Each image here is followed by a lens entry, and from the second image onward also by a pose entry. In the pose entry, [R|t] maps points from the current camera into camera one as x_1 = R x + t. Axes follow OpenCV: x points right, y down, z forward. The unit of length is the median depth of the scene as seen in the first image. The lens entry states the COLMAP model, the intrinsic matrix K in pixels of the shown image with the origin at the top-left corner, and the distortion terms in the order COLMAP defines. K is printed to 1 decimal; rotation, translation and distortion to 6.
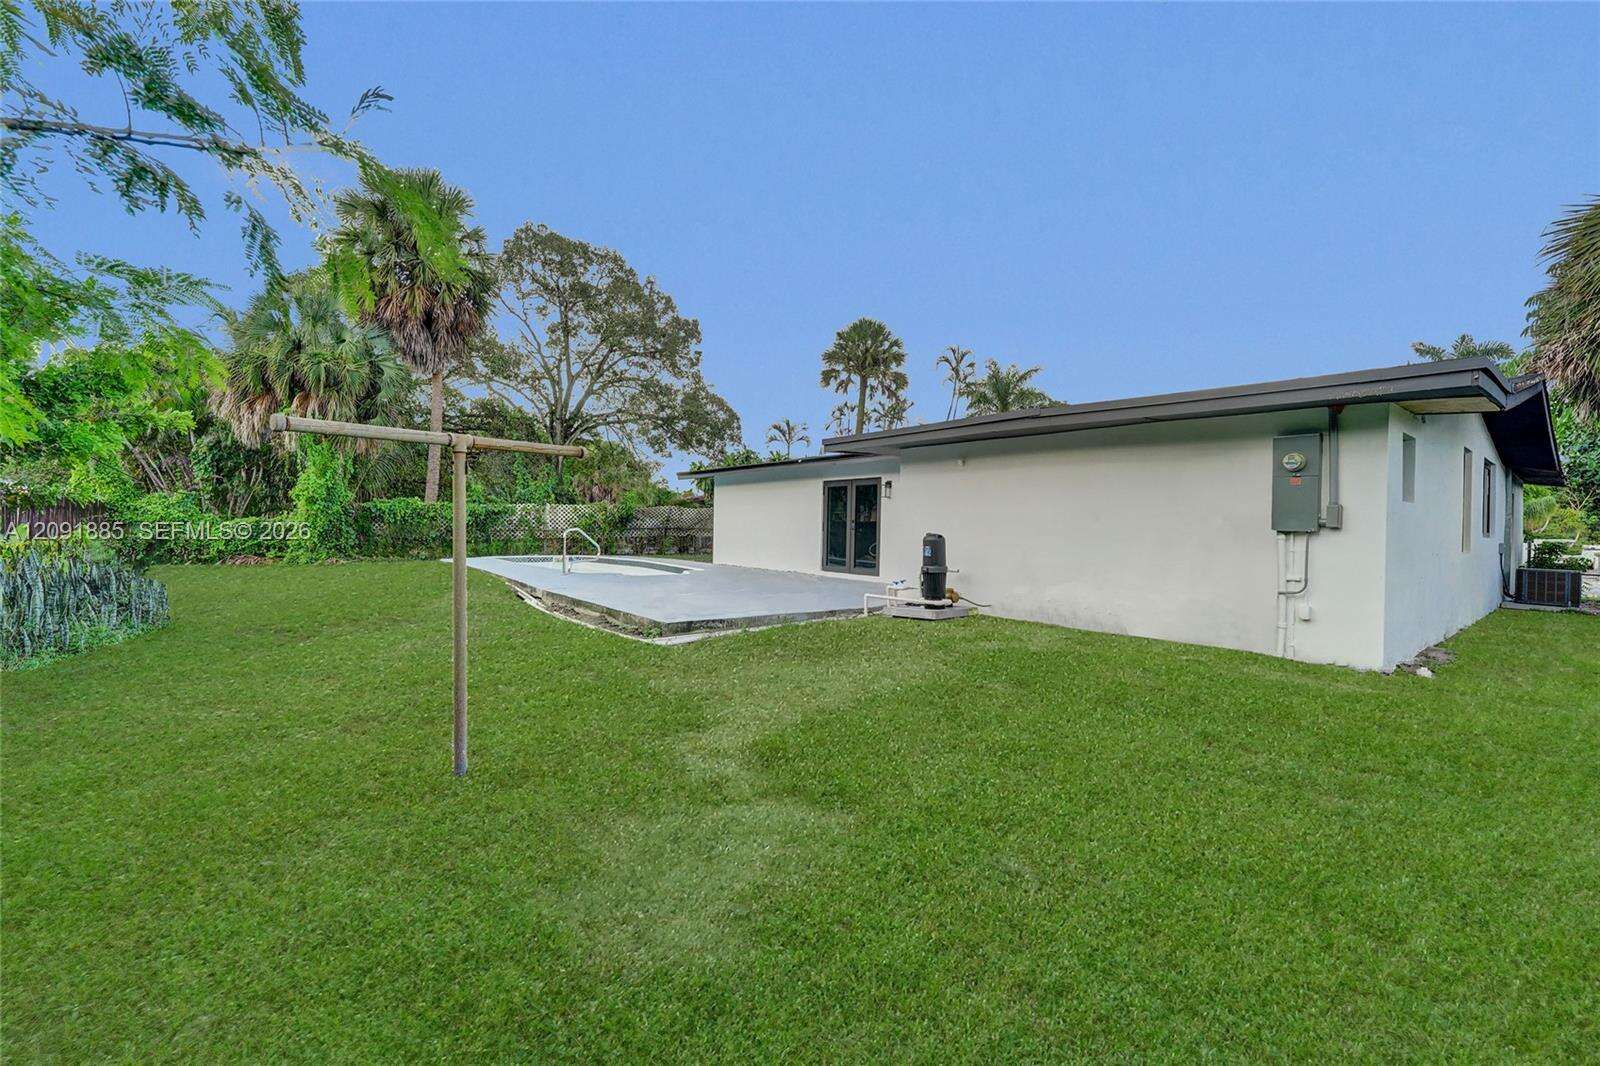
lens RADIAL K [[679.4, 0, 784.9], [0, 679.4, 531.6], [0, 0, 1]] dist [-0.003904, 0.000785]
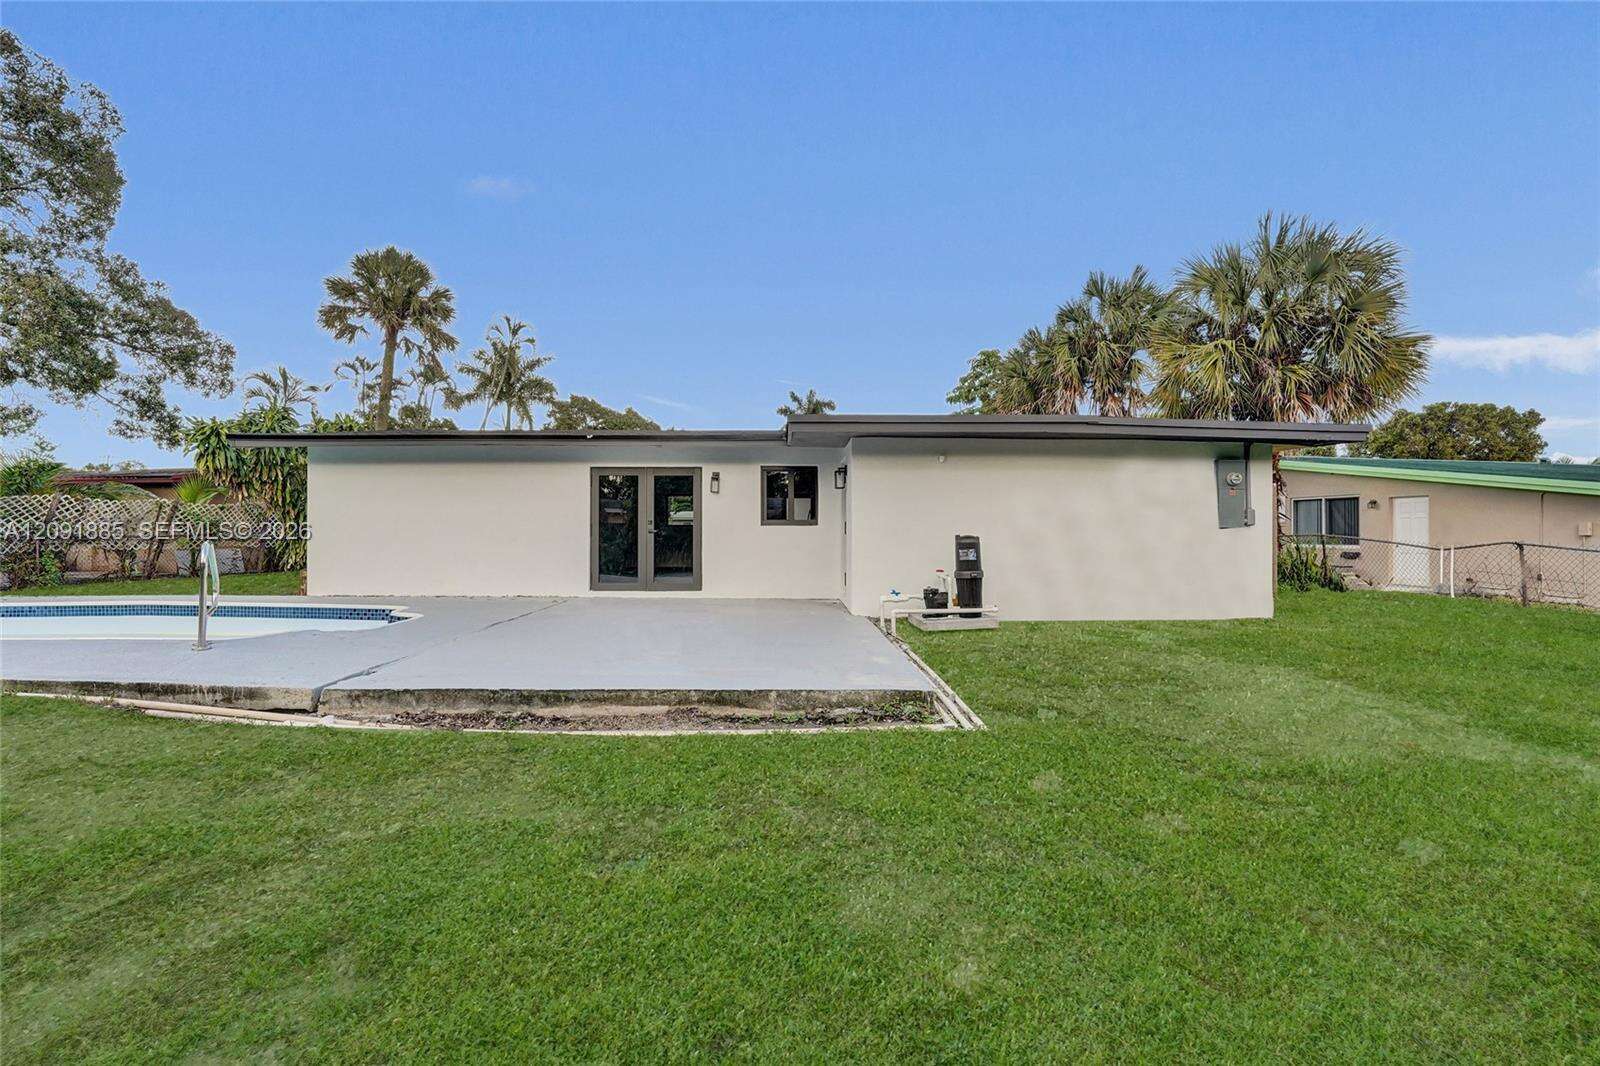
lens RADIAL K [[679.4, 0, 796.4], [0, 679.4, 521.6], [0, 0, 1]] dist [-0.003904, 0.000785]
pose [[0.596488, -0.004127, 0.802611, -0.405010], [0.015780, 0.999854, -0.006586, -0.008201], [-0.802467, 0.016594, 0.596466, 0.395901]]
